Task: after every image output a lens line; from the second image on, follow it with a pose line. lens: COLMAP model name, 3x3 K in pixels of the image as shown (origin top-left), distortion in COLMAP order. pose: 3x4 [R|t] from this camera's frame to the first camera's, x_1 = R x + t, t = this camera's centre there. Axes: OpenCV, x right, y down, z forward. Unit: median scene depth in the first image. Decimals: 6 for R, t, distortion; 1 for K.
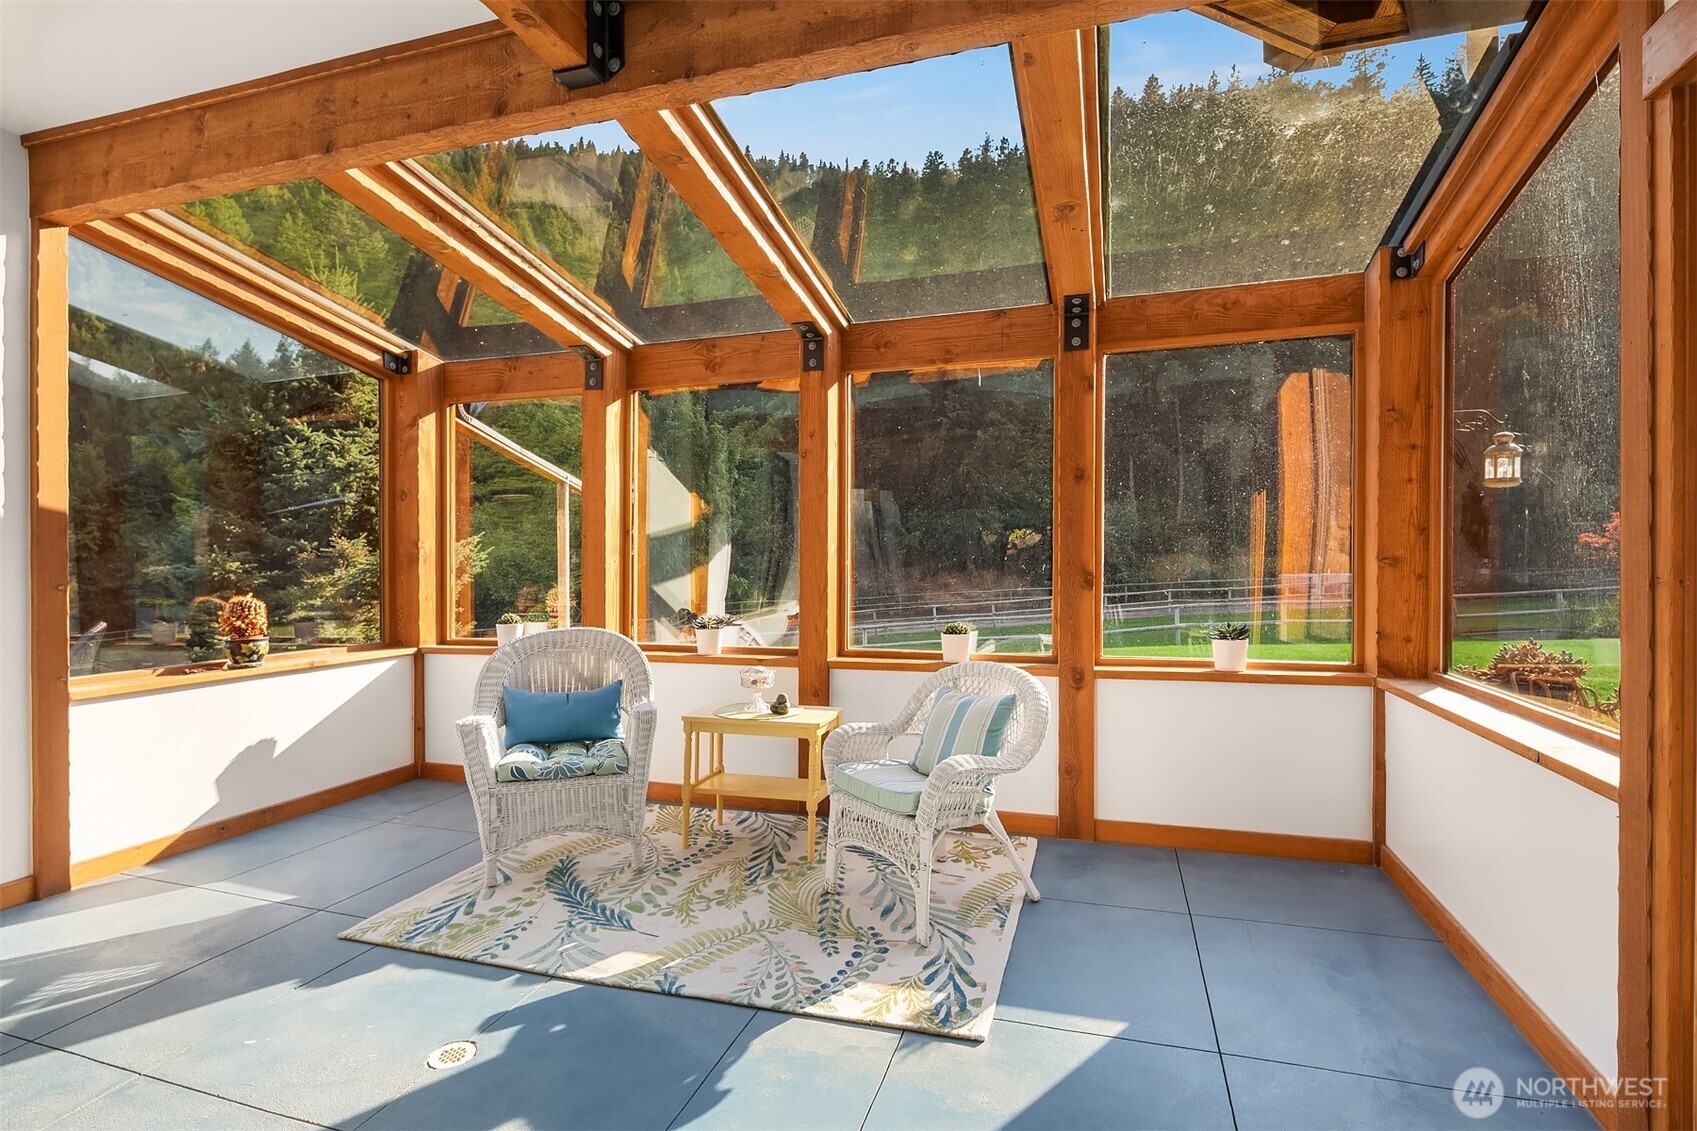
lens RADIAL K [[838.3, 0, 848.5], [0, 838.3, 565.5], [0, 0, 1]] dist [-0.001442, -0.001186]
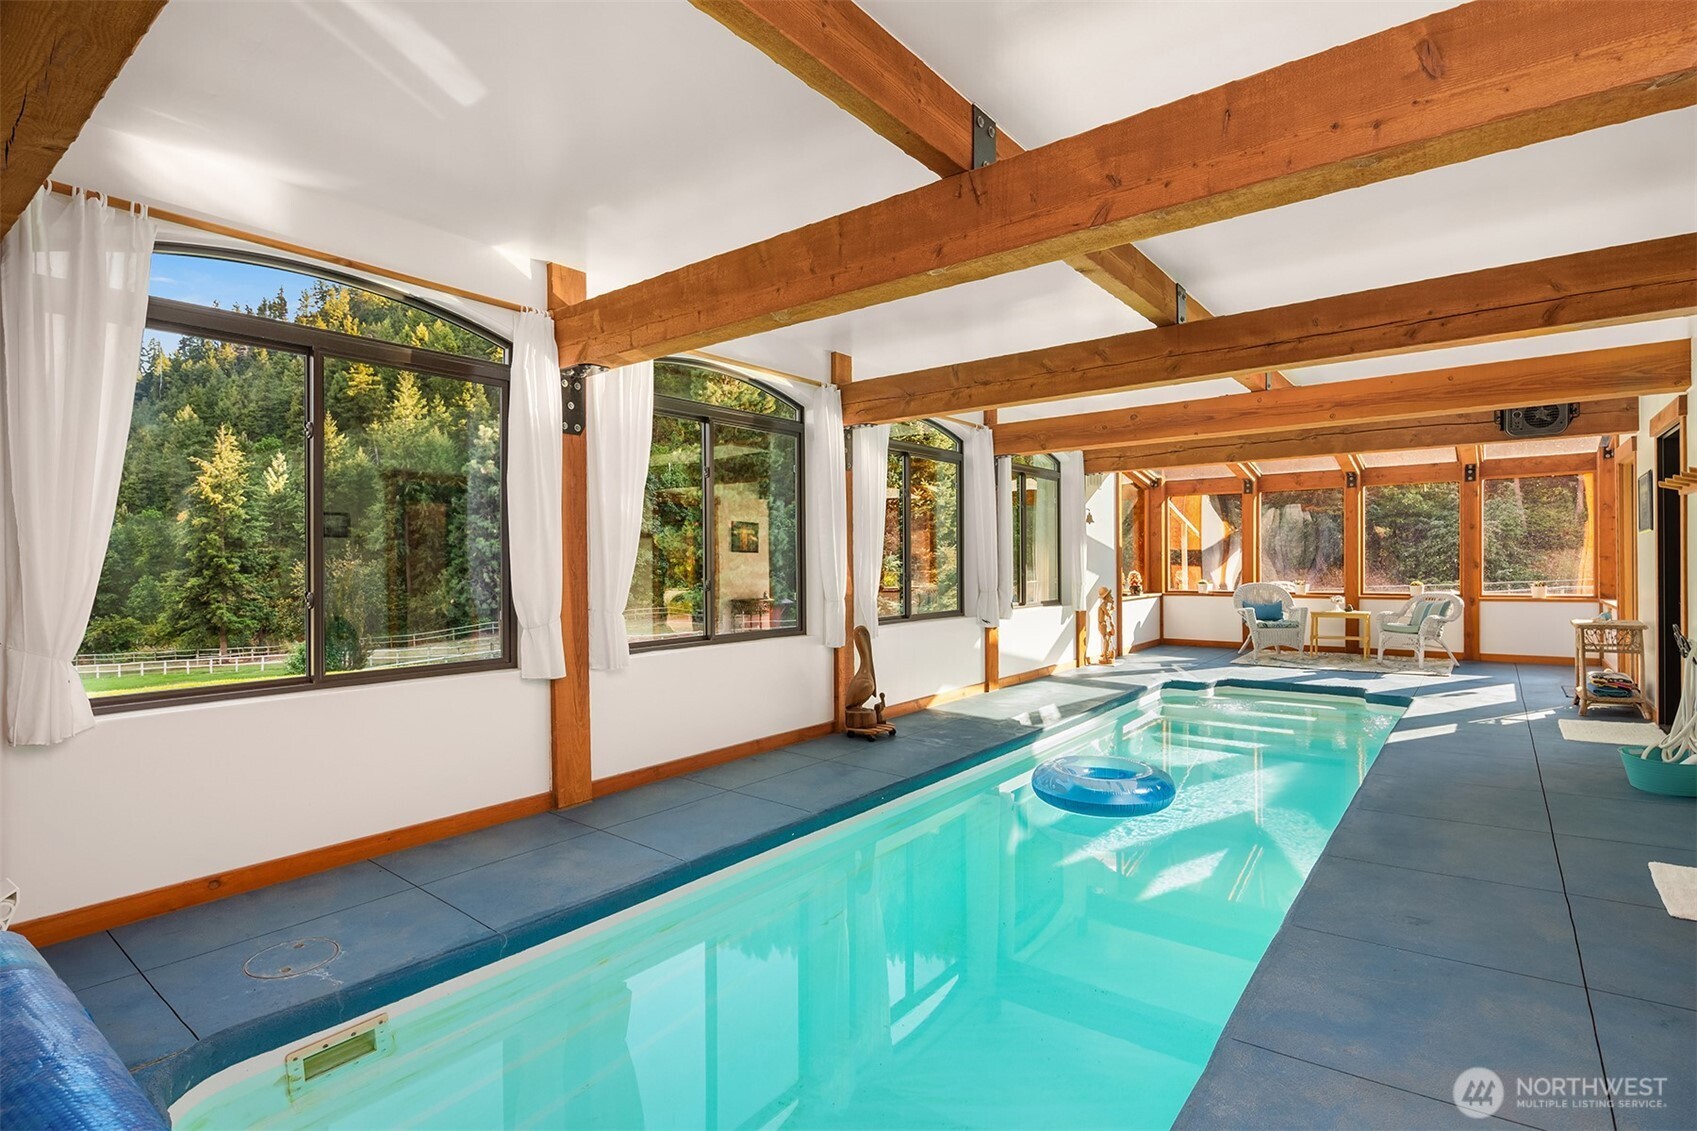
lens RADIAL K [[824.3, 0, 872.9], [0, 824.3, 557.1], [0, 0, 1]] dist [0.004337, 0.000241]
pose [[0.942882, -0.002822, -0.333114, -0.683524], [0.001277, 0.999987, -0.004857, 0.000288], [0.333124, 0.004154, 0.942874, -2.239435]]
